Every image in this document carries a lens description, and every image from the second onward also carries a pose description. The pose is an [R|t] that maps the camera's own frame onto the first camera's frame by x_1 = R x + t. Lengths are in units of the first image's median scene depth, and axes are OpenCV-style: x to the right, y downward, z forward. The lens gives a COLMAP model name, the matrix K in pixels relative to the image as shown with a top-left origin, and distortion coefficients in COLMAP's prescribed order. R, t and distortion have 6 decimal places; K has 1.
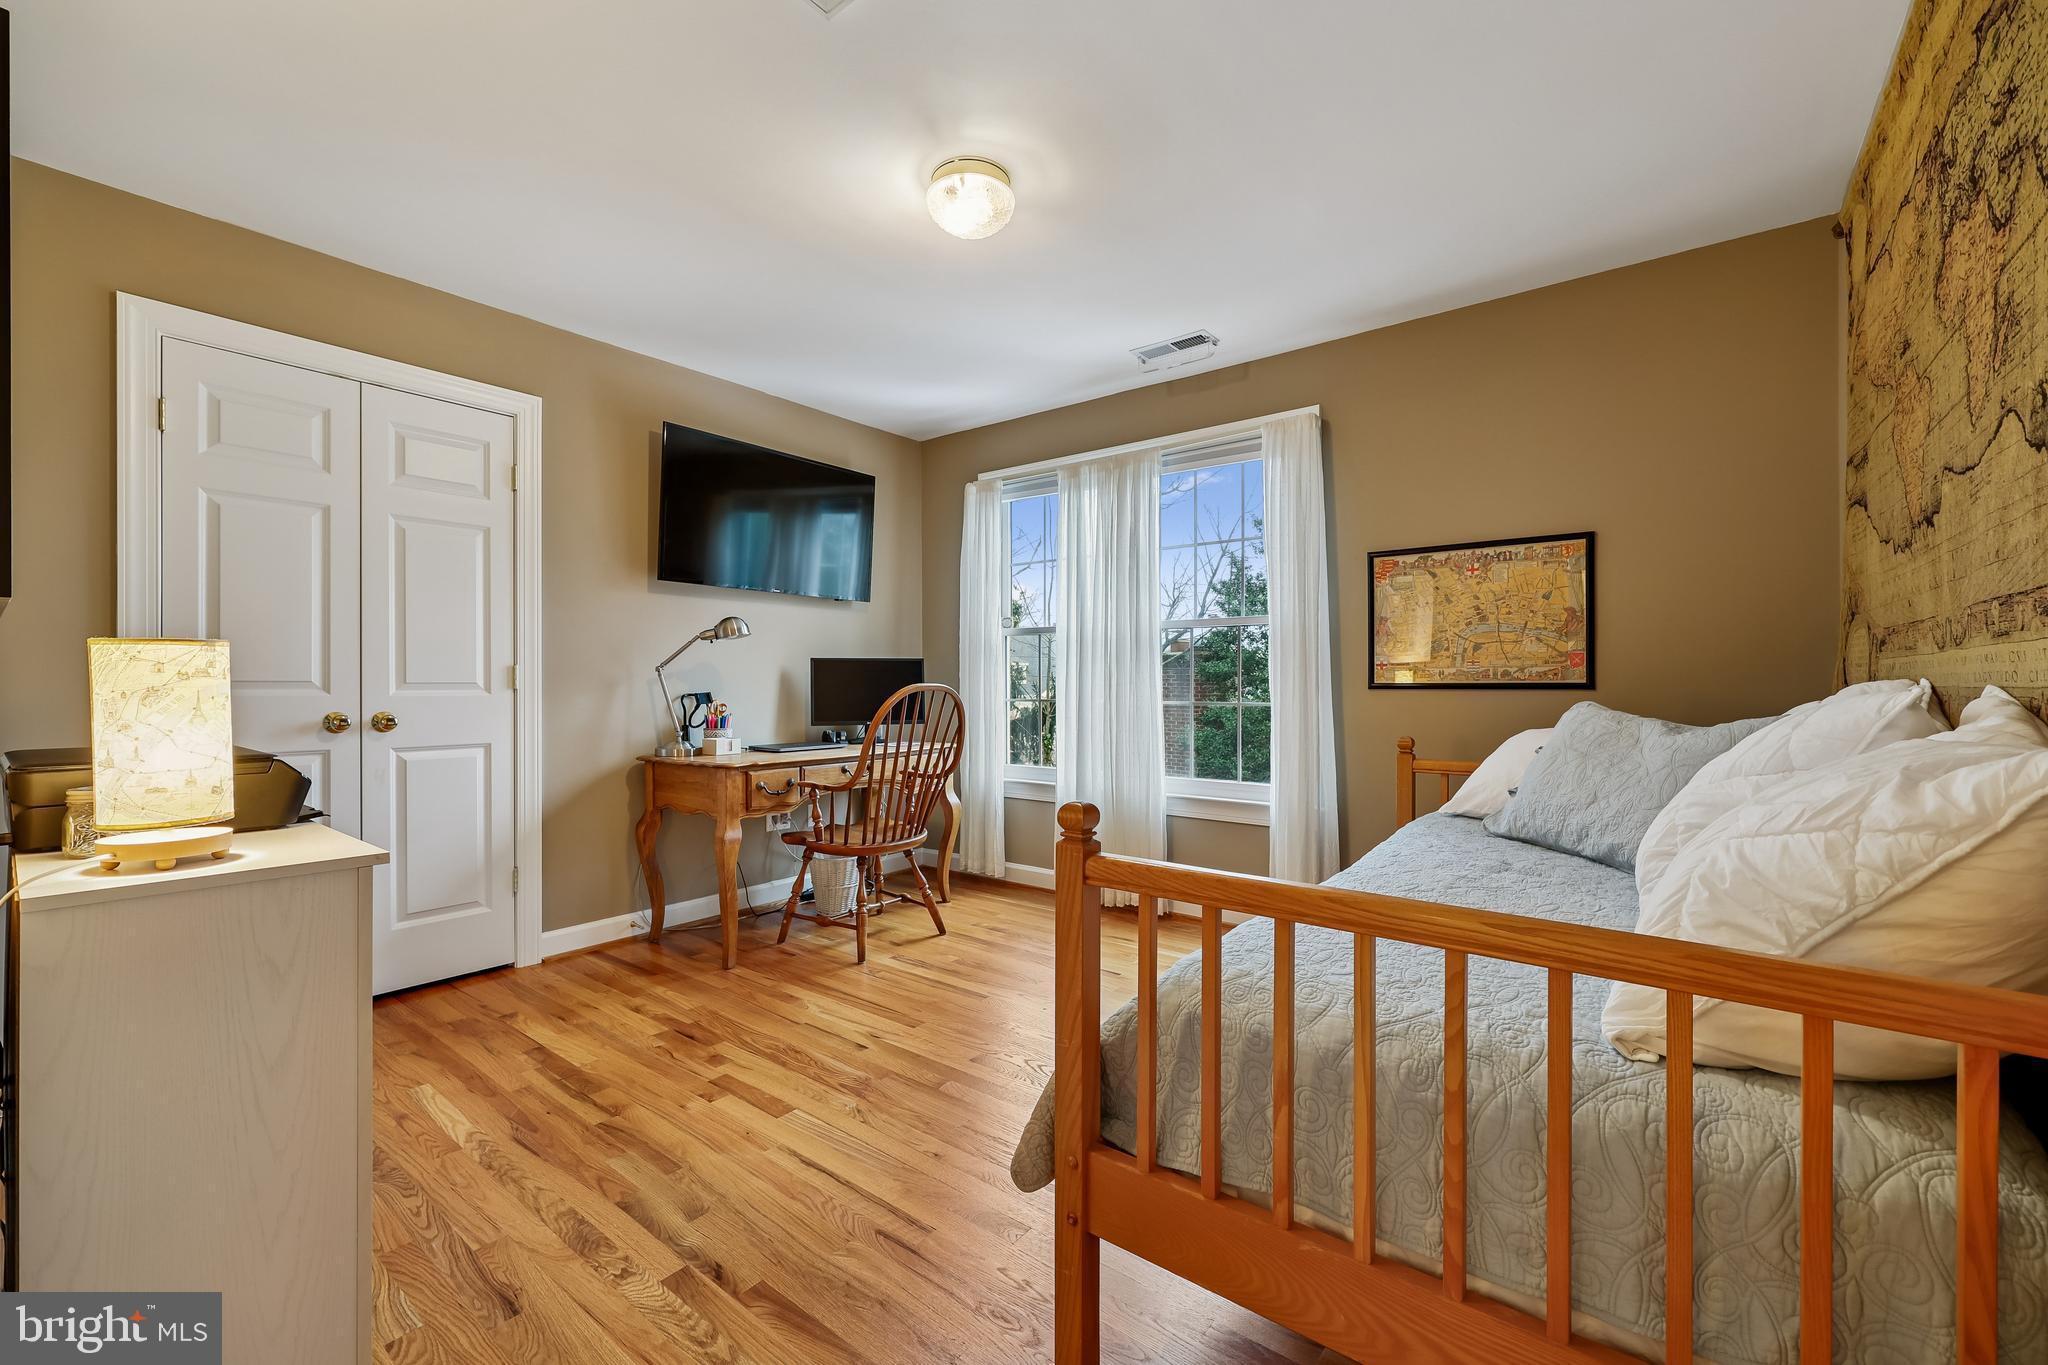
lens RADIAL K [[834.7, 0, 1027.2], [0, 834.7, 680.9], [0, 0, 1]] dist [-0.001233, 0.000041]
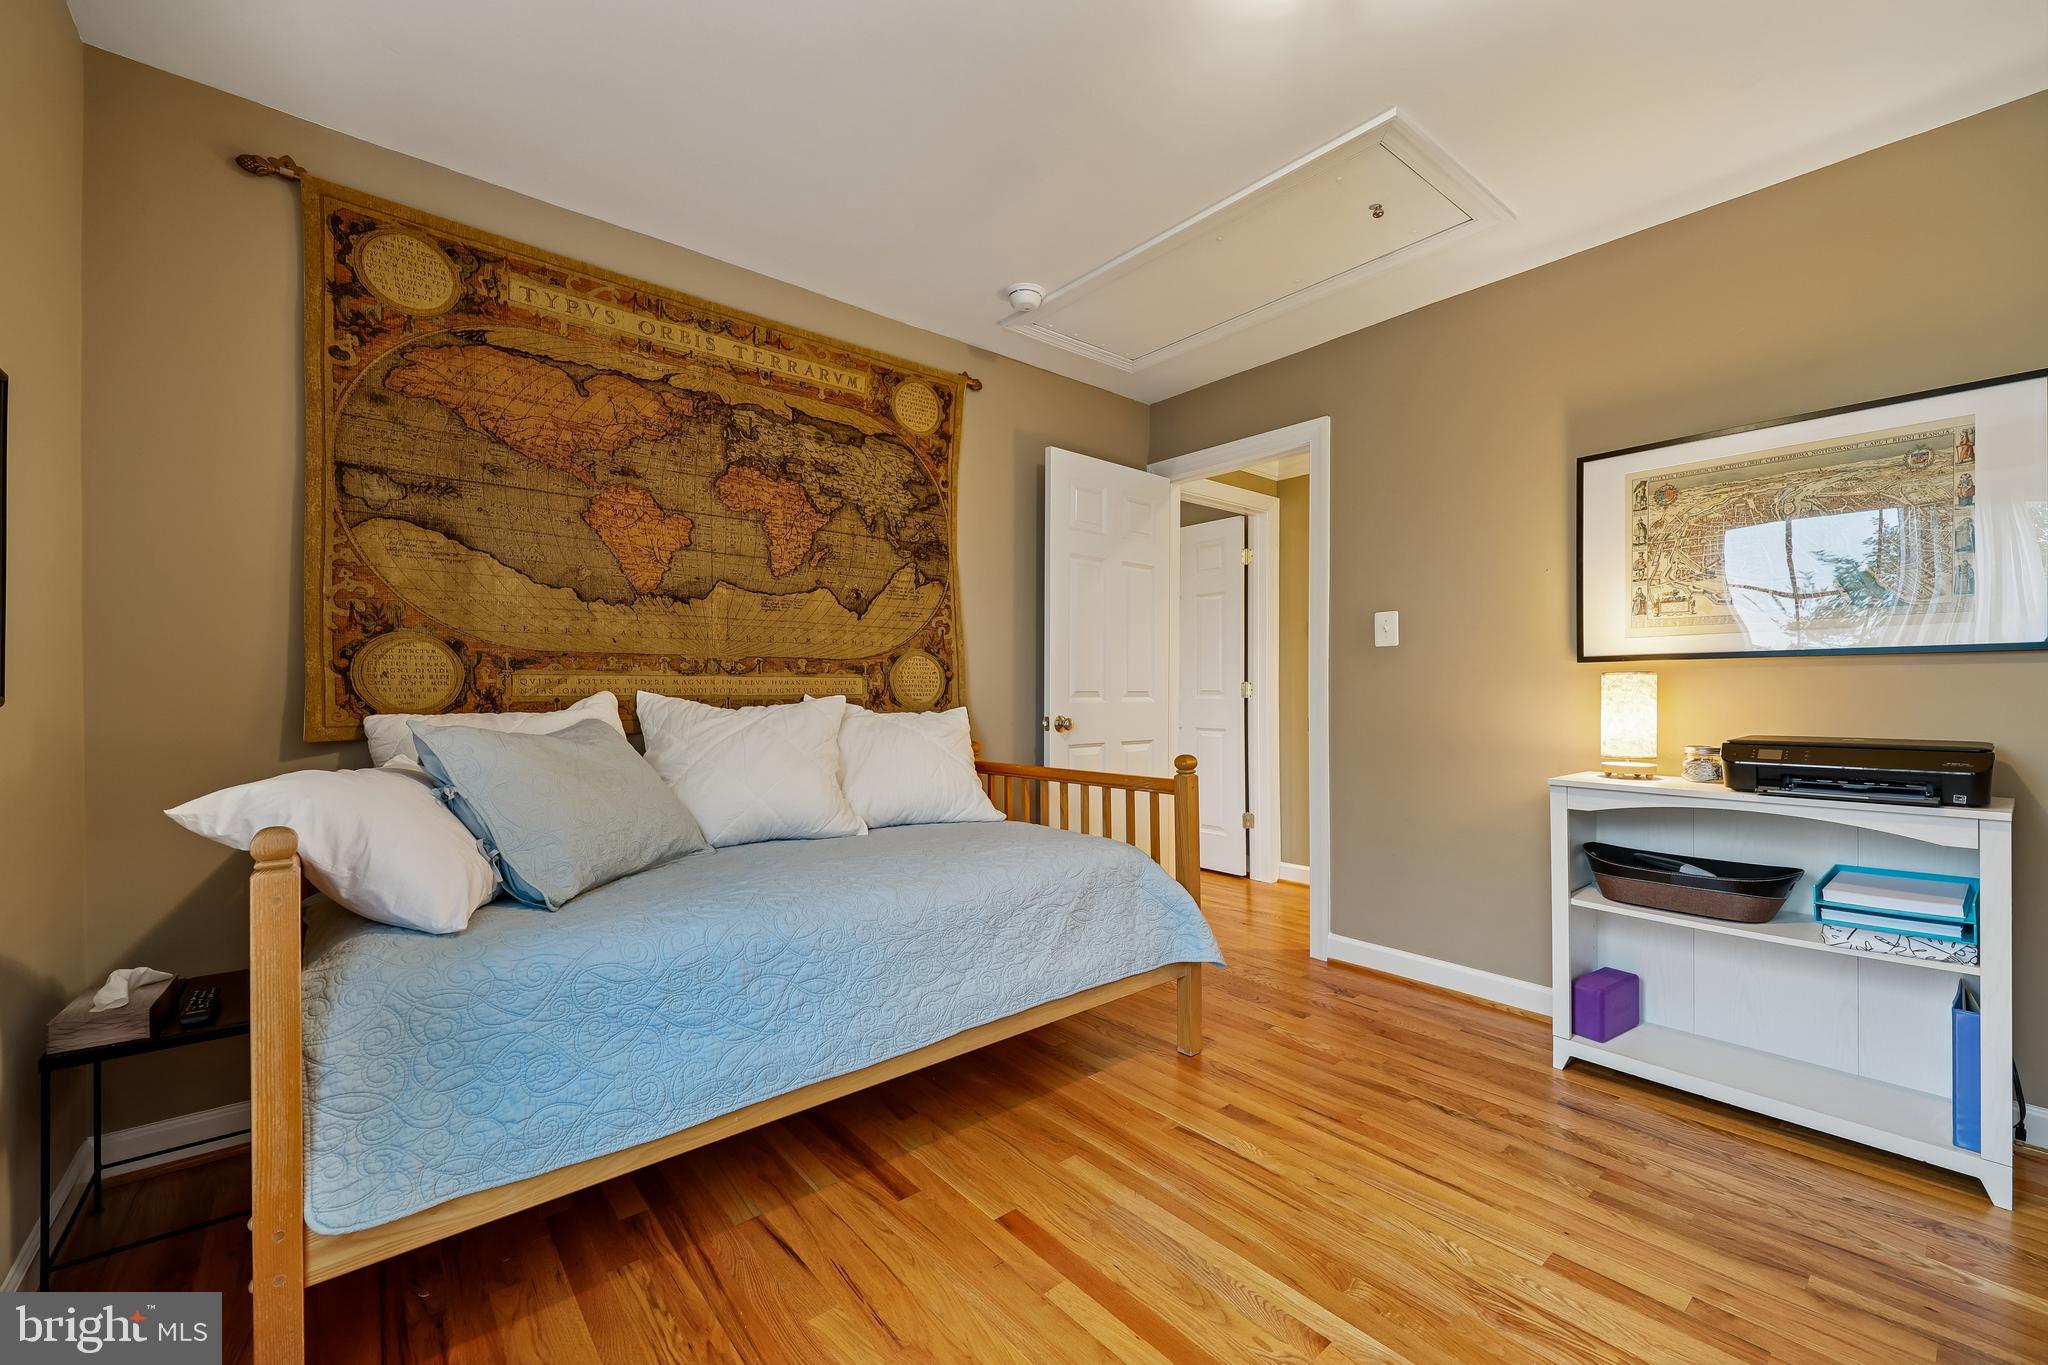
lens RADIAL K [[834.7, 0, 1024.0], [0, 834.7, 685.1], [0, 0, 1]] dist [-0.001233, 0.000041]
pose [[-0.977540, 0.001087, 0.210748, 0.019345], [0.001050, 0.999999, -0.000284, -0.005954], [-0.210749, -0.000057, -0.977540, 2.064168]]
